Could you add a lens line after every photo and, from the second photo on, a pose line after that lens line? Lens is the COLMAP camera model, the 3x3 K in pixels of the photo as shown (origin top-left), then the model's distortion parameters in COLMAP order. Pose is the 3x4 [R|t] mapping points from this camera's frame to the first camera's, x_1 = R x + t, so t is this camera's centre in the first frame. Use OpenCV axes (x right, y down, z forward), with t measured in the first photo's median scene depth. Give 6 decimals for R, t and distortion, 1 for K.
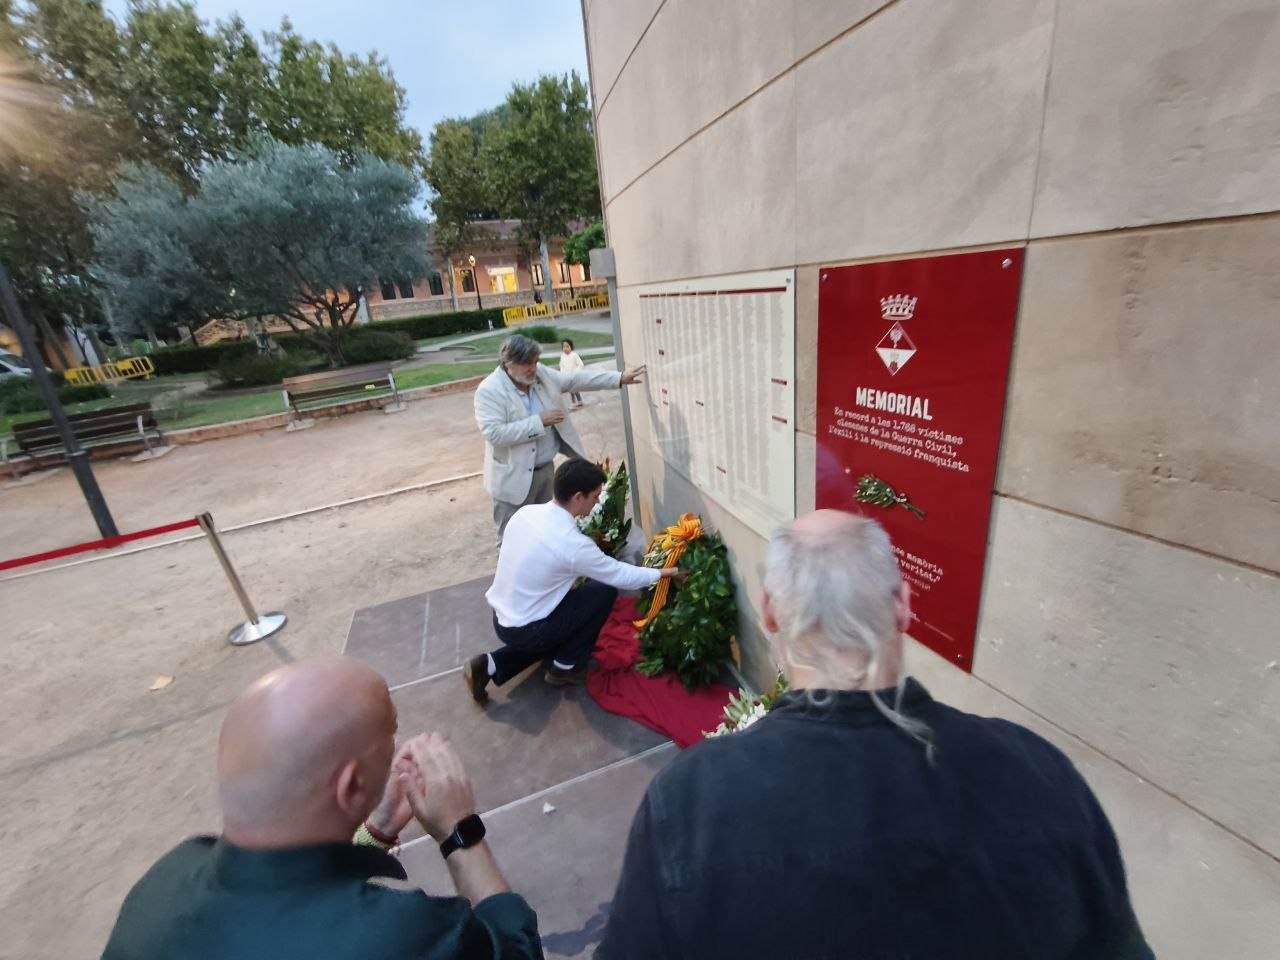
lens RADIAL K [[540.6, 0, 643.4], [0, 540.6, 481.0], [0, 0, 1]] dist [-0.011987, 0.001005]
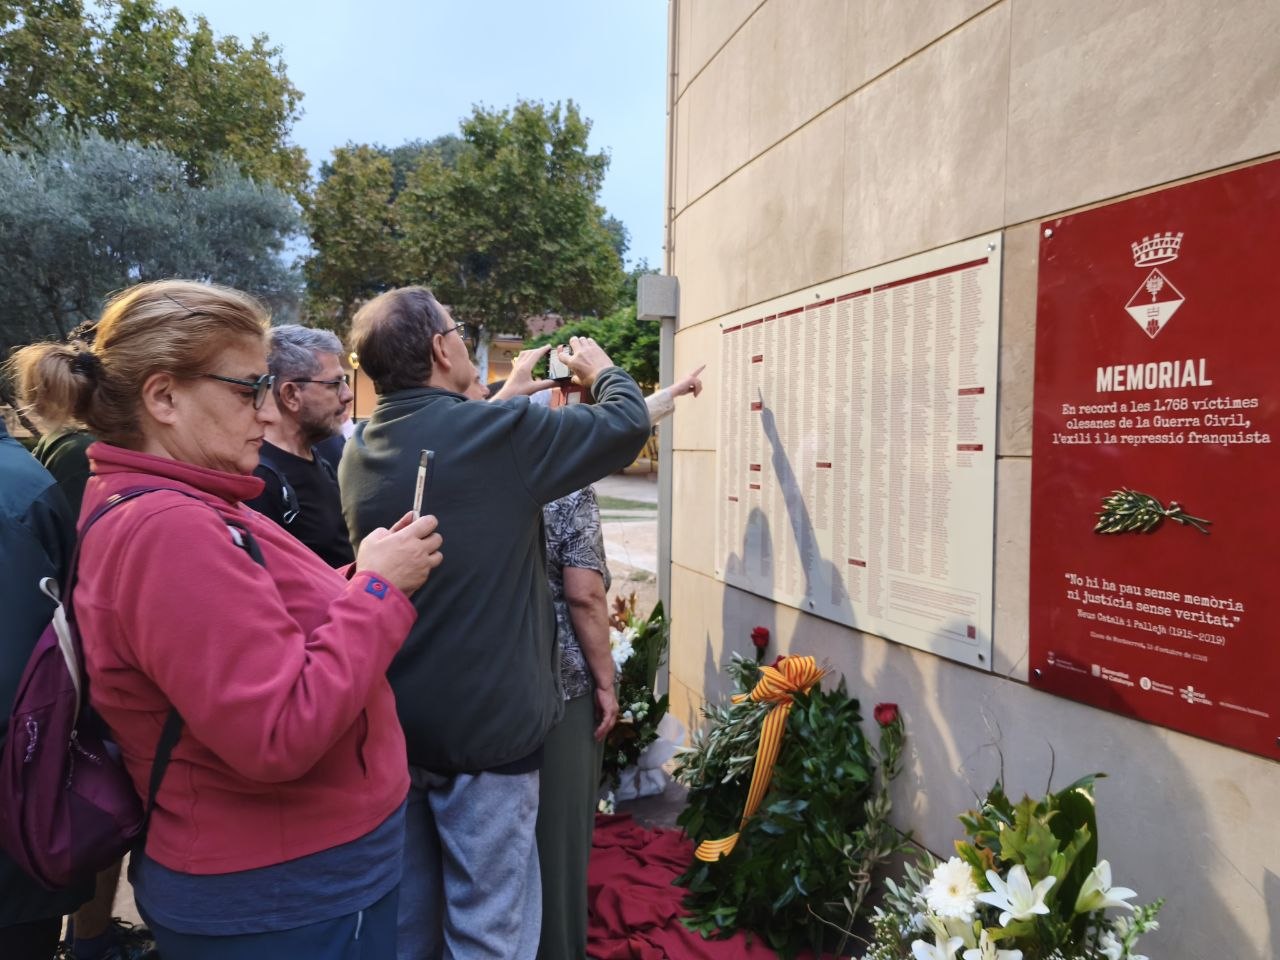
lens RADIAL K [[1010.4, 0, 640.0], [0, 1010.4, 474.4], [0, 0, 1]] dist [0.029994, -0.005603]
pose [[0.994079, 0.108450, 0.006670, -0.161778], [-0.101016, 0.945060, -0.310899, 0.351906], [-0.040021, 0.308384, 0.950420, -0.173263]]
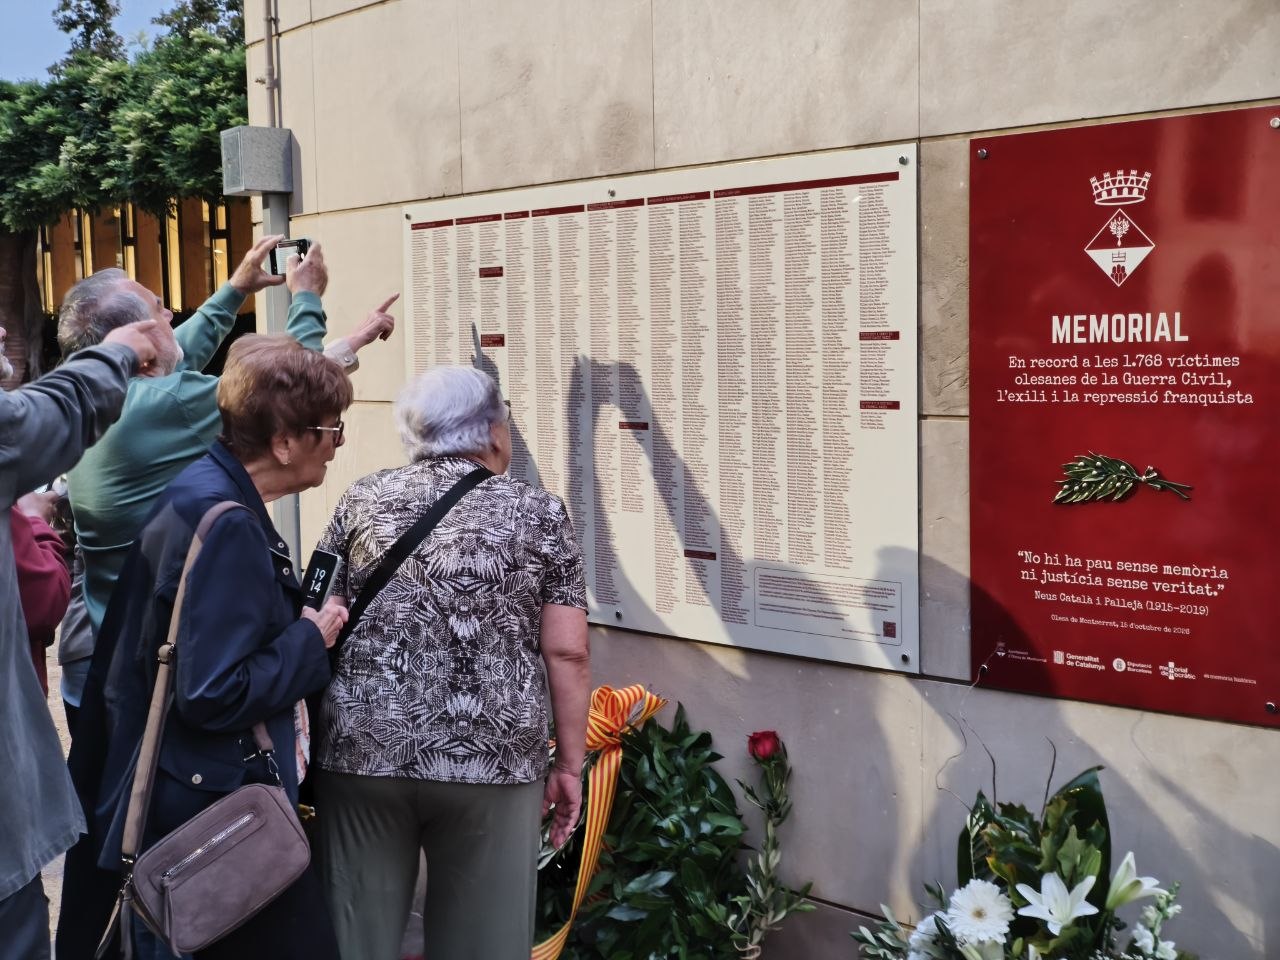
lens RADIAL K [[1743.3, 0, 617.3], [0, 1743.3, 477.5], [0, 0, 1]] dist [0.011456, 0.073882]
pose [[0.912542, 0.046027, 0.406385, -0.706849], [0.071426, 0.960441, -0.269167, 0.413949], [-0.402697, 0.274653, 0.873156, -0.417069]]
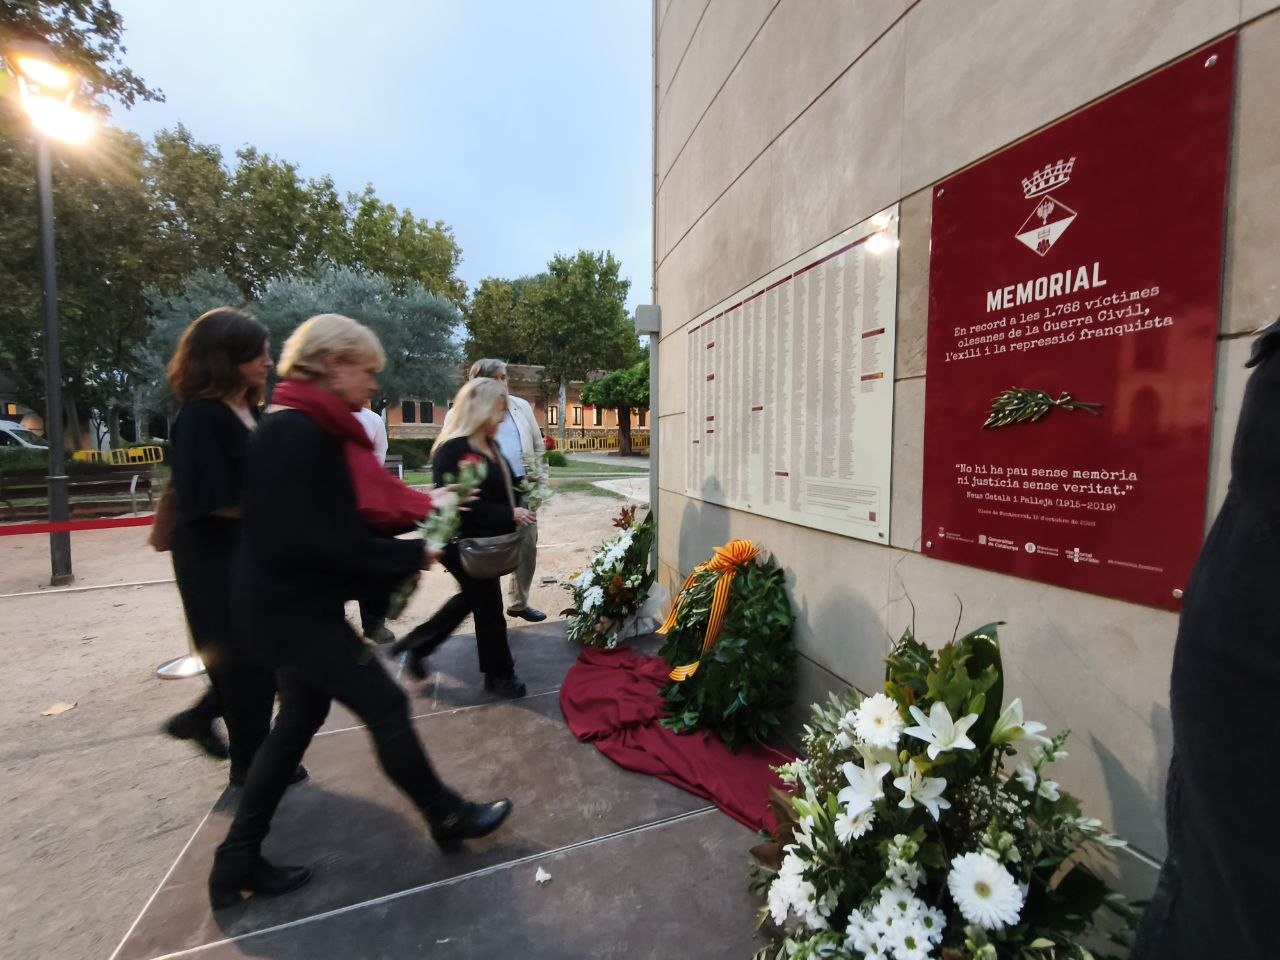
lens RADIAL K [[541.4, 0, 641.8], [0, 541.4, 481.2], [0, 0, 1]] dist [-0.004971, -0.000112]
pose [[0.995417, 0.095467, -0.005544, -0.101940], [-0.093427, 0.958500, -0.269351, 0.324294], [-0.020400, 0.268635, 0.963026, 0.199558]]
